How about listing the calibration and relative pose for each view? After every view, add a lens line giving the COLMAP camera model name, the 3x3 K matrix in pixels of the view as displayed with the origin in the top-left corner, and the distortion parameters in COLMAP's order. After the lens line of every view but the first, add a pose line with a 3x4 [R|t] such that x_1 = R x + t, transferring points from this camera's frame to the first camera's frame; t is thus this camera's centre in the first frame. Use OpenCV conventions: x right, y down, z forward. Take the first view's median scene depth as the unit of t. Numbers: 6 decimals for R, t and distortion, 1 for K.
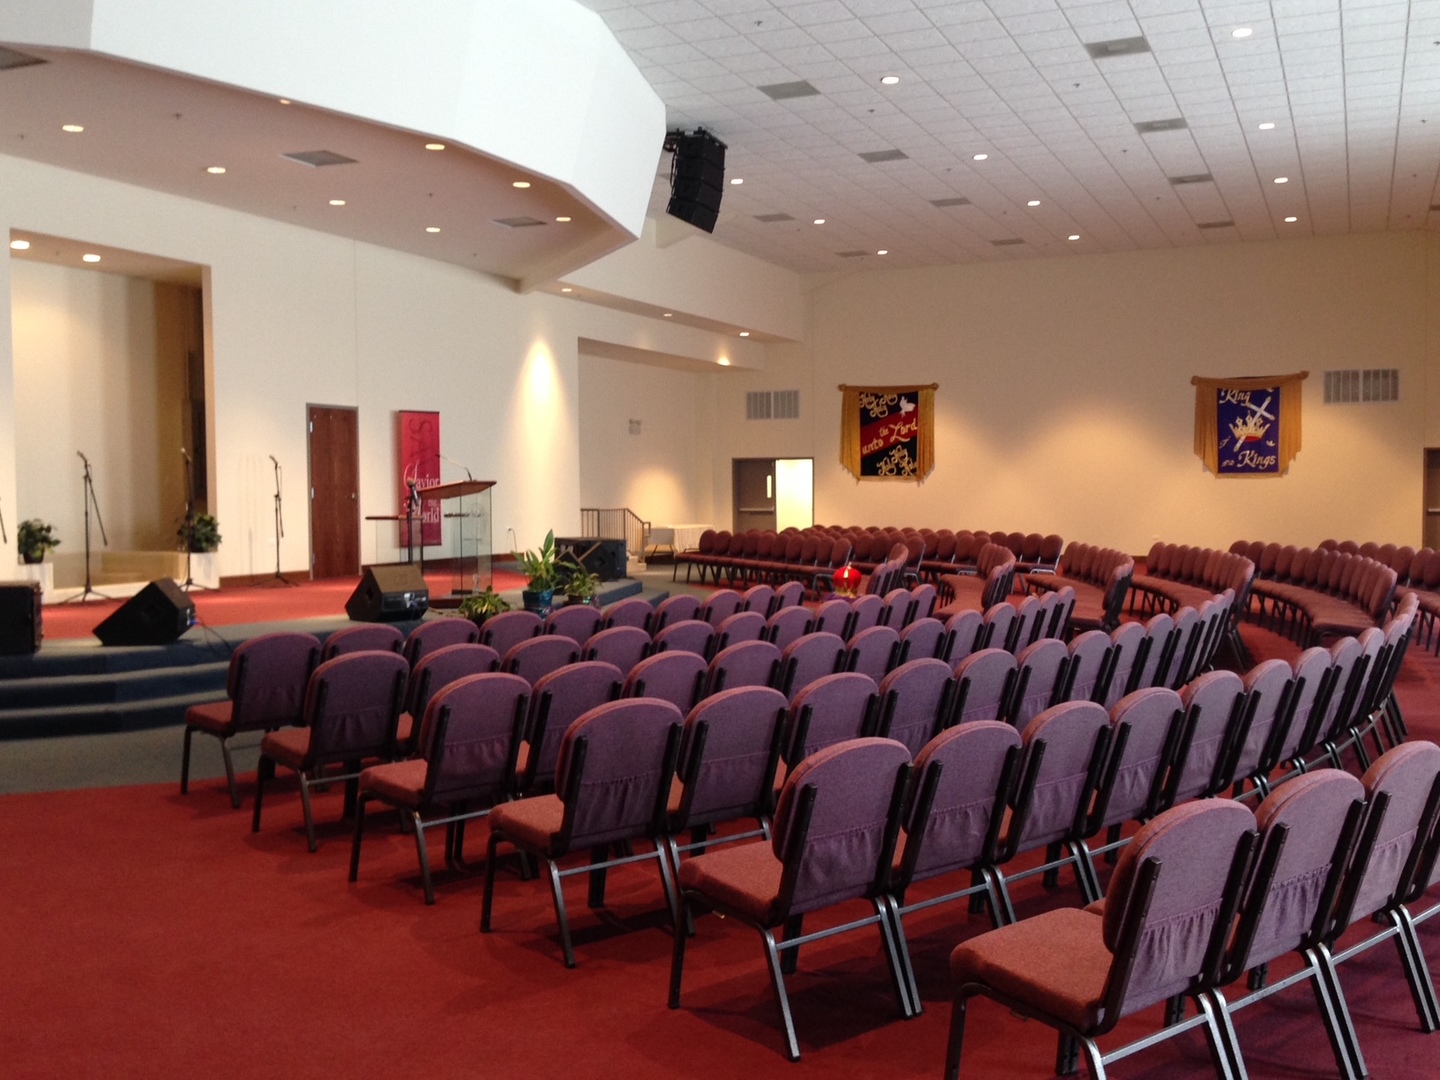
lens RADIAL K [[1499.6, 0, 720.0], [0, 1499.6, 540.0], [0, 0, 1]] dist [0.174820, 0.004345]
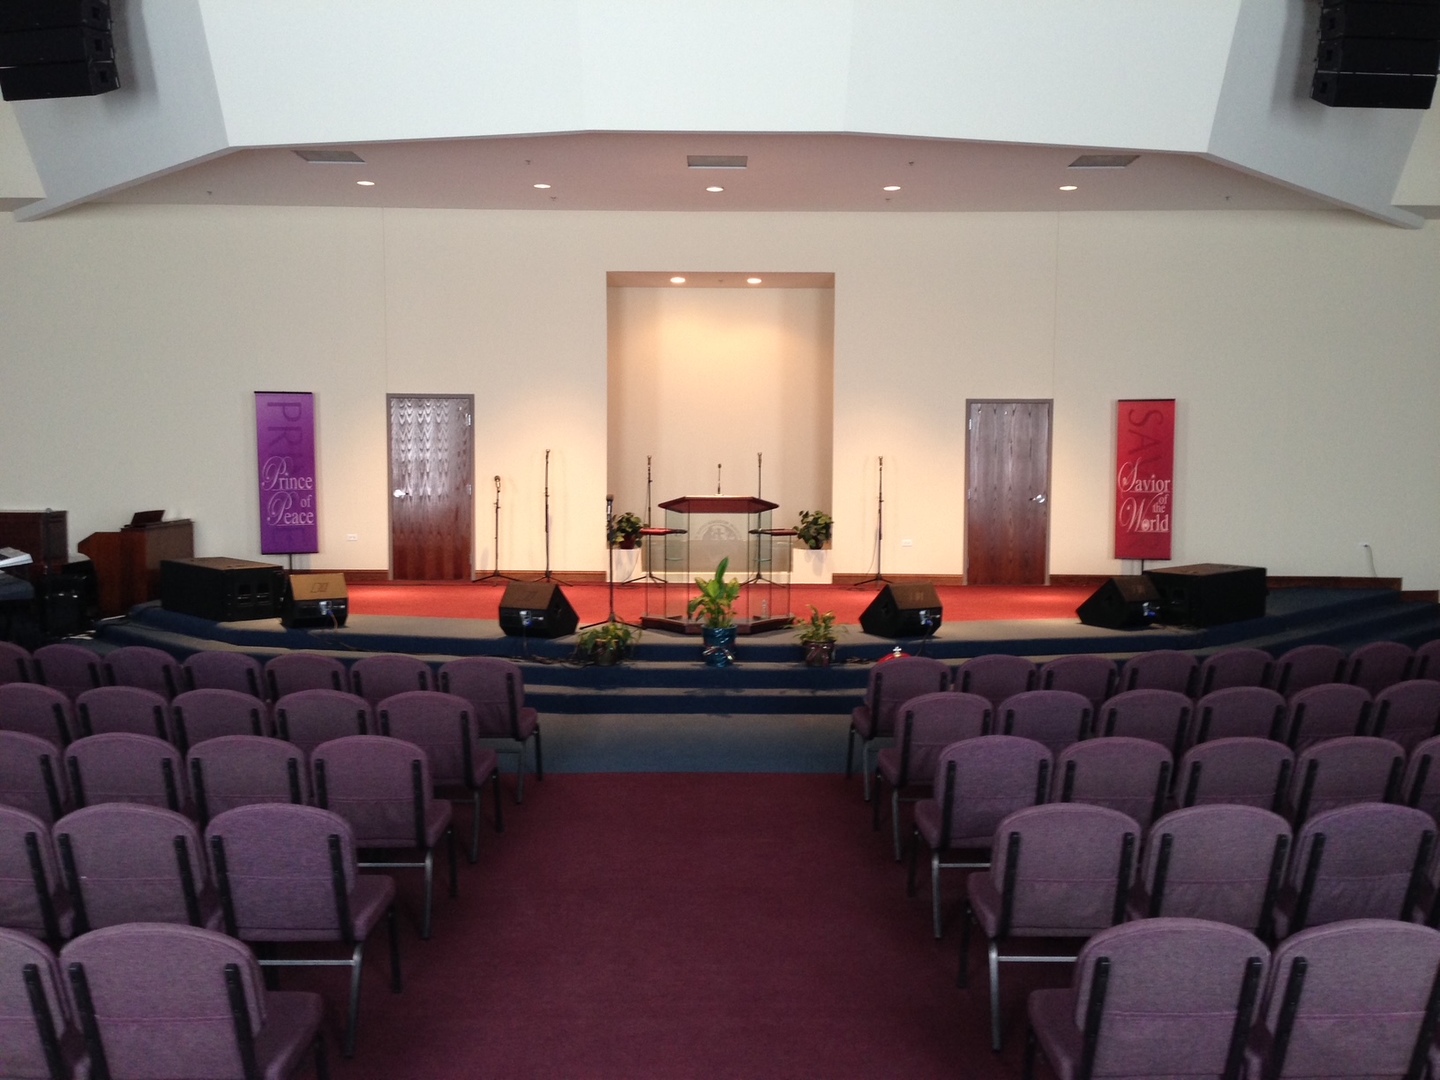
lens RADIAL K [[1390.0, 0, 720.0], [0, 1390.0, 540.0], [0, 0, 1]] dist [-0.011671, -0.004460]
pose [[0.389083, 0.066714, -0.918784, 0.457030], [-0.044821, 0.997564, 0.053453, -0.041257], [0.920111, 0.020383, 0.391126, 0.526930]]
